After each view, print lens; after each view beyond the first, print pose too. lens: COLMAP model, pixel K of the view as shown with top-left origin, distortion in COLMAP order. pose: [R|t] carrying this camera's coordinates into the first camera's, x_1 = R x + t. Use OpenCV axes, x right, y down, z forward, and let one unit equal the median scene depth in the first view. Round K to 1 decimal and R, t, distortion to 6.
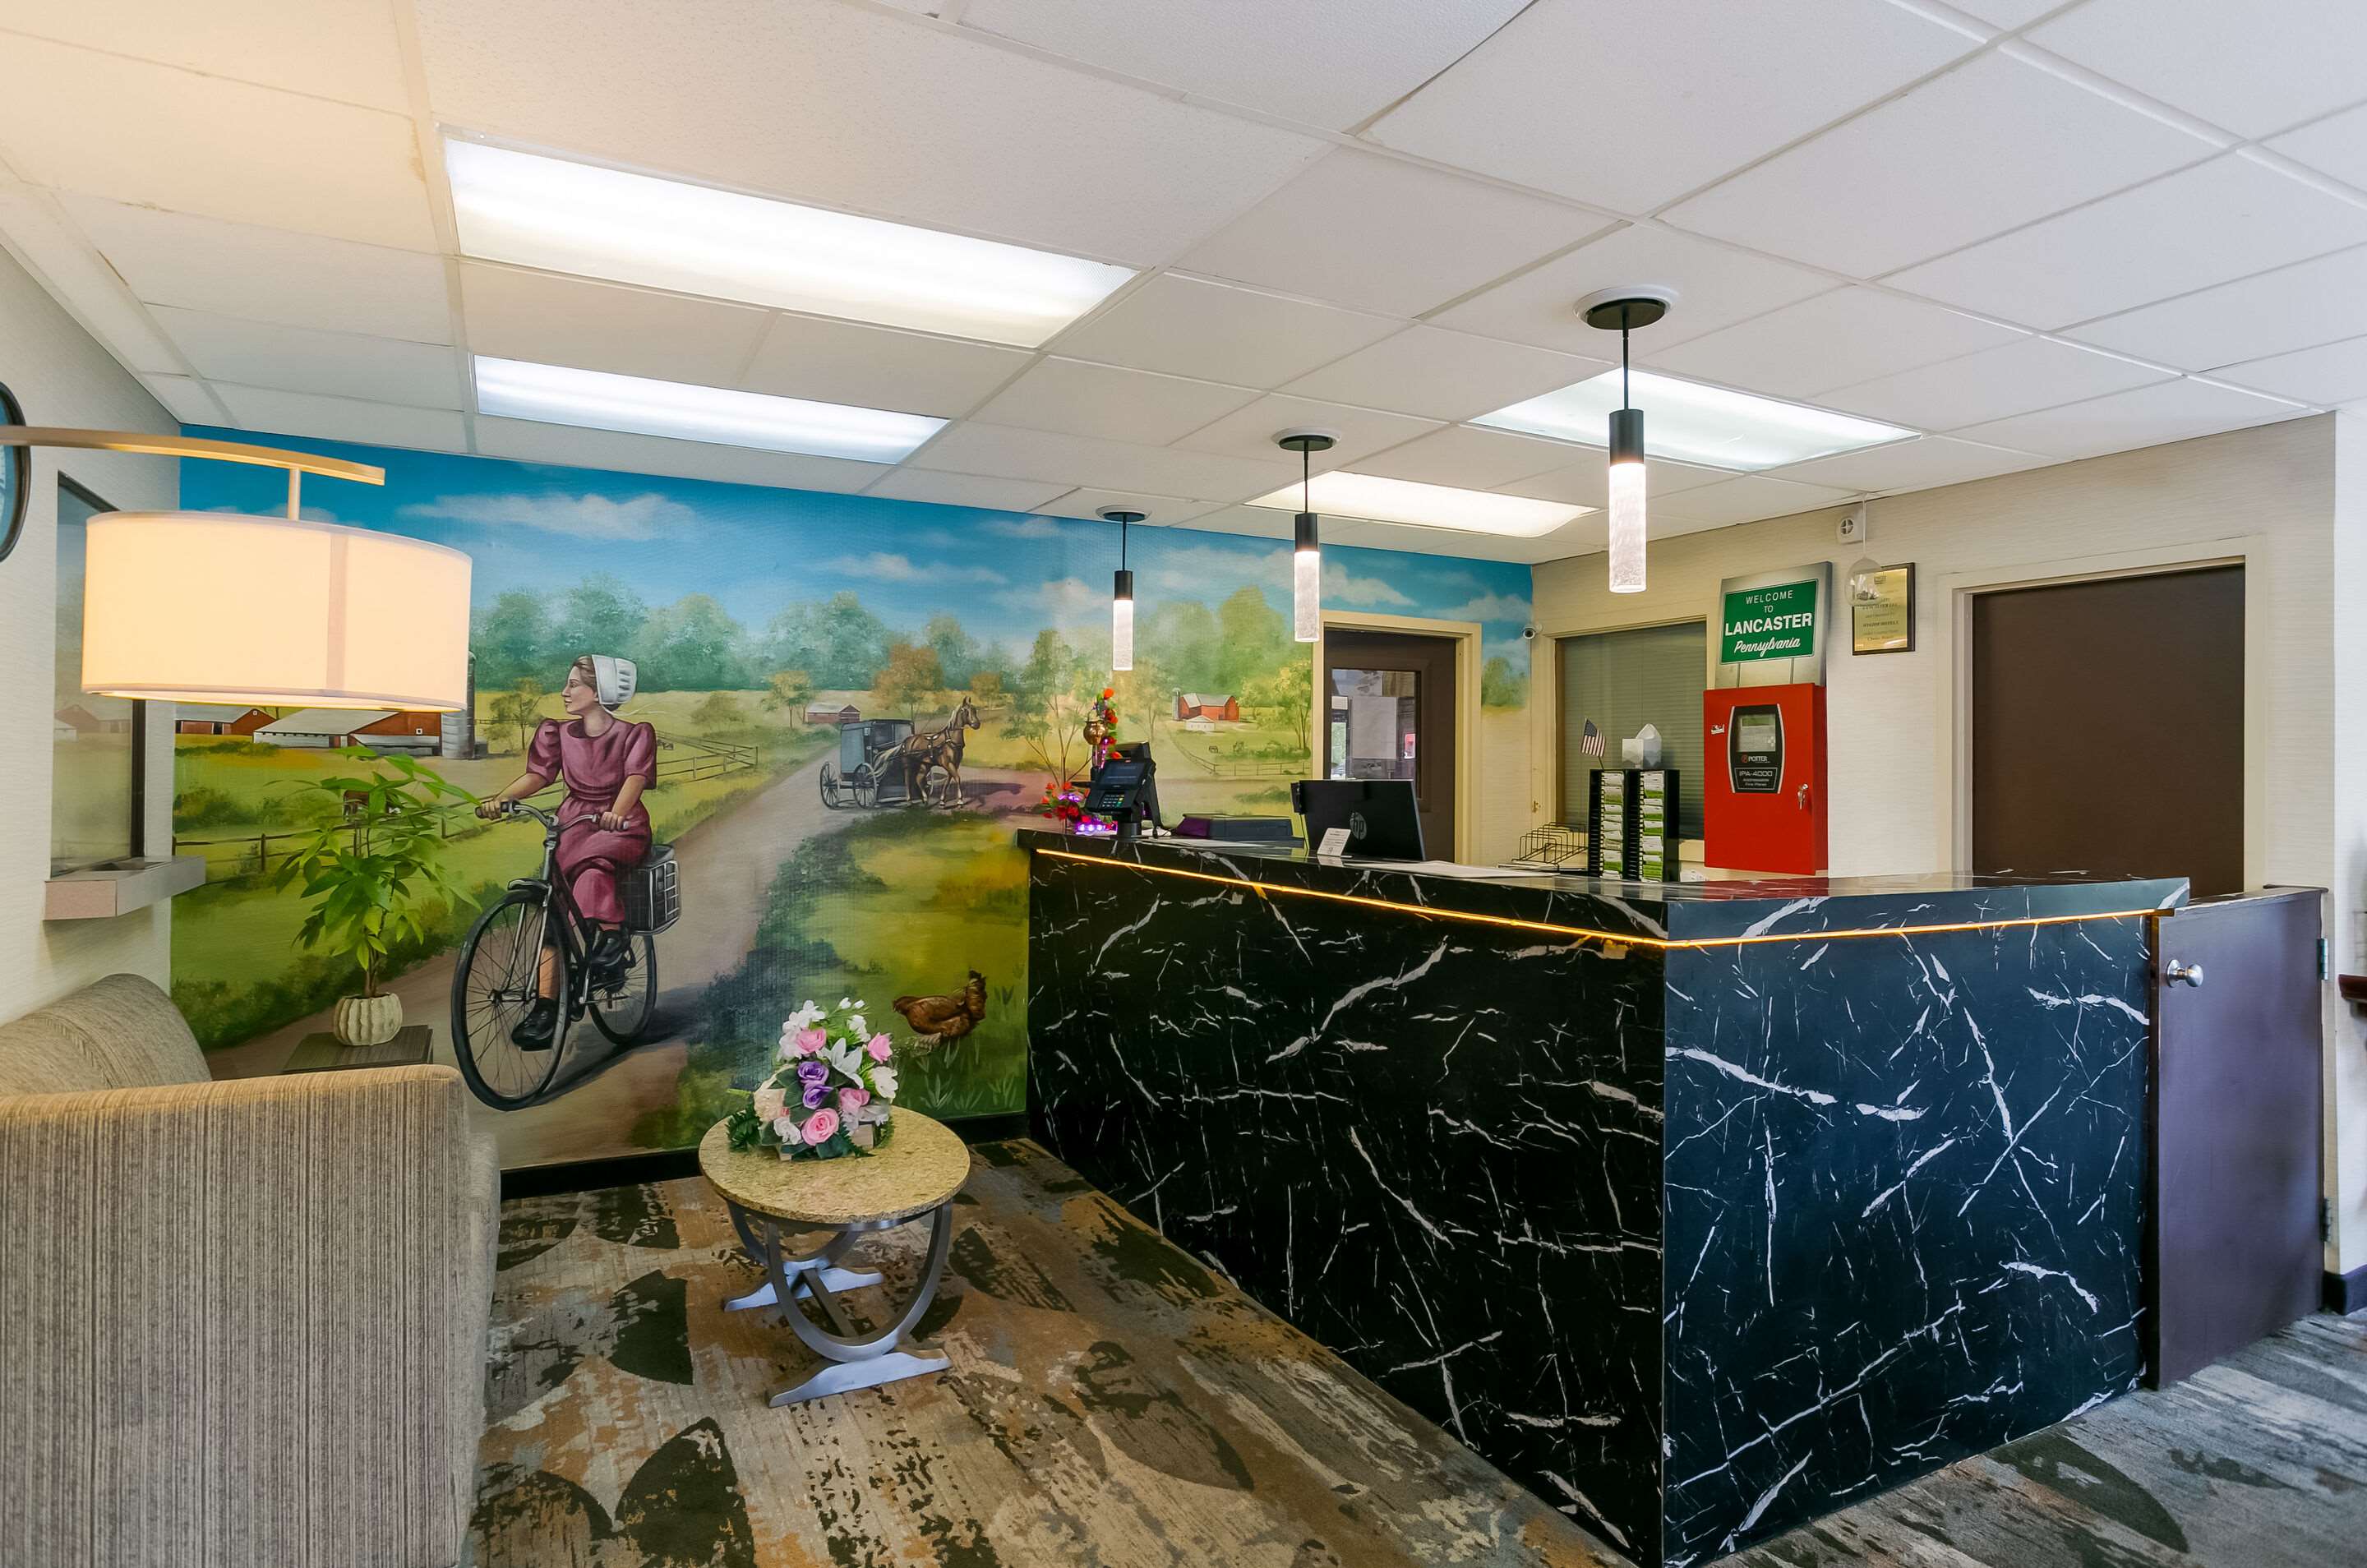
lens RADIAL K [[1314.9, 0, 1186.4], [0, 1314.9, 767.5], [0, 0, 1]] dist [0.007706, 0.004705]
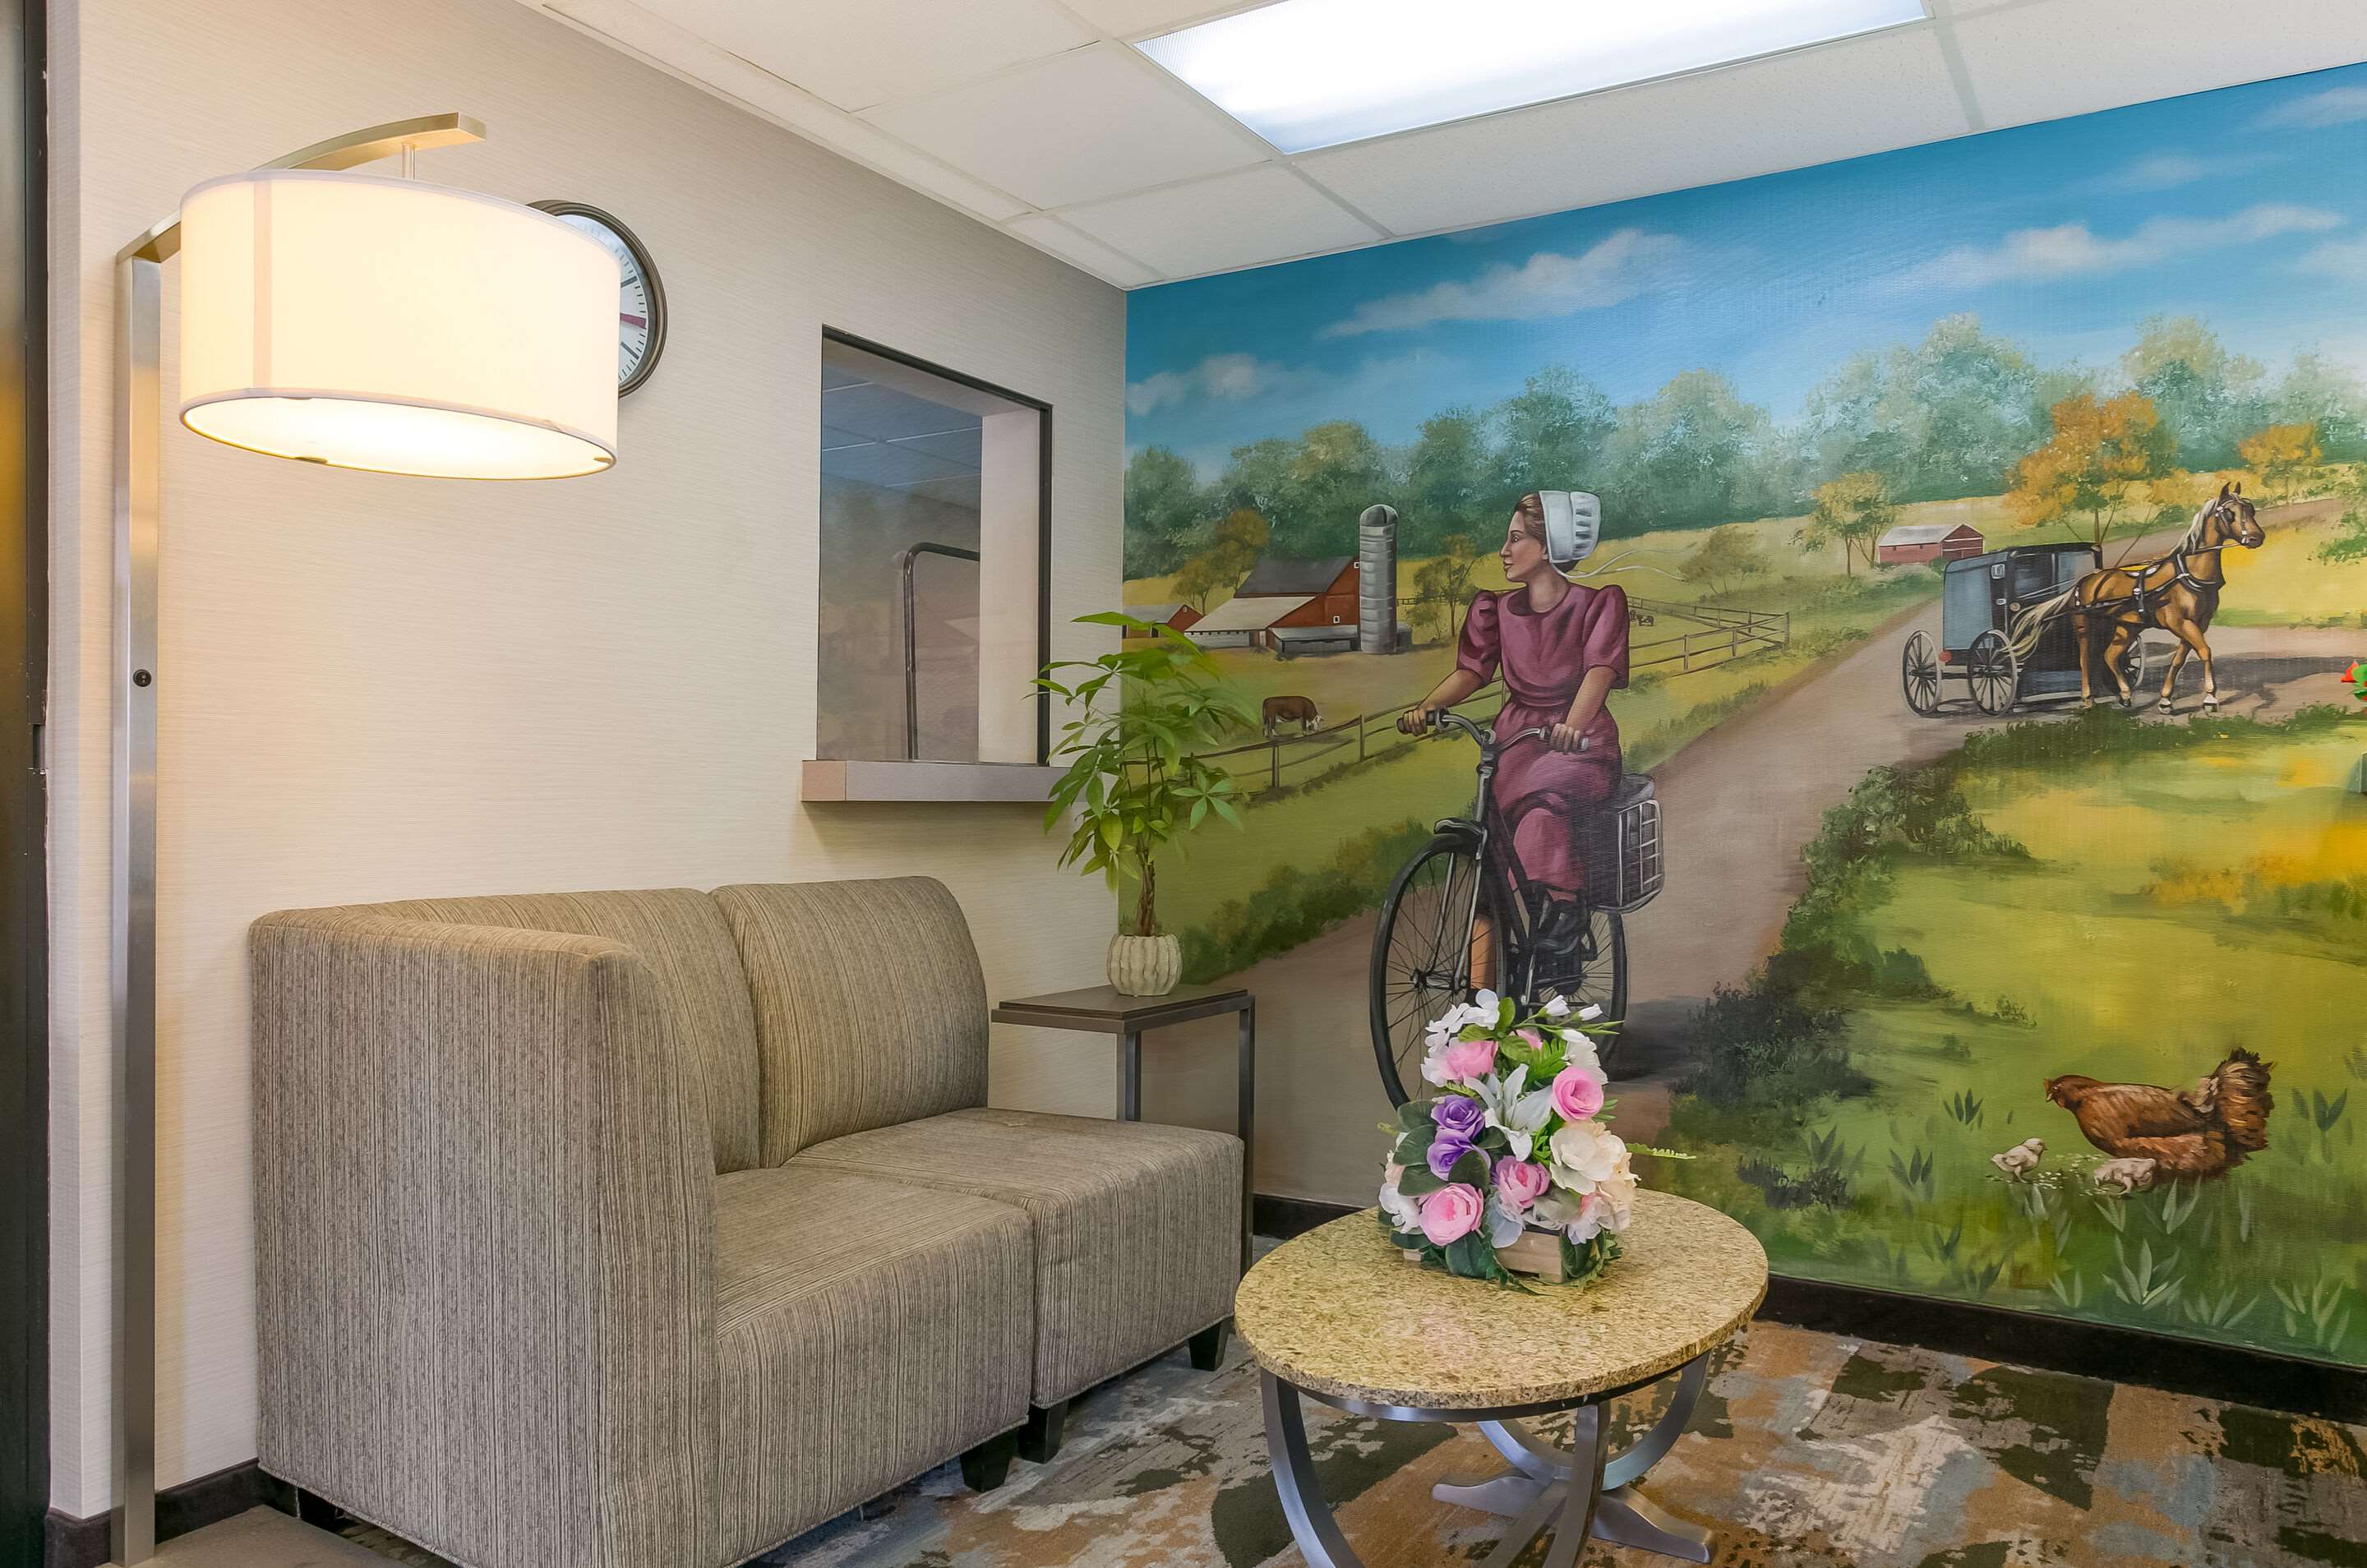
lens RADIAL K [[1642.7, 0, 1156.3], [0, 1642.7, 832.0], [0, 0, 1]] dist [-0.026214, 0.018991]
pose [[0.500946, 0.013229, -0.865377, 0.170474], [-0.001855, 0.999897, 0.014211, 0.073553], [0.865477, -0.005513, 0.500919, 0.386469]]
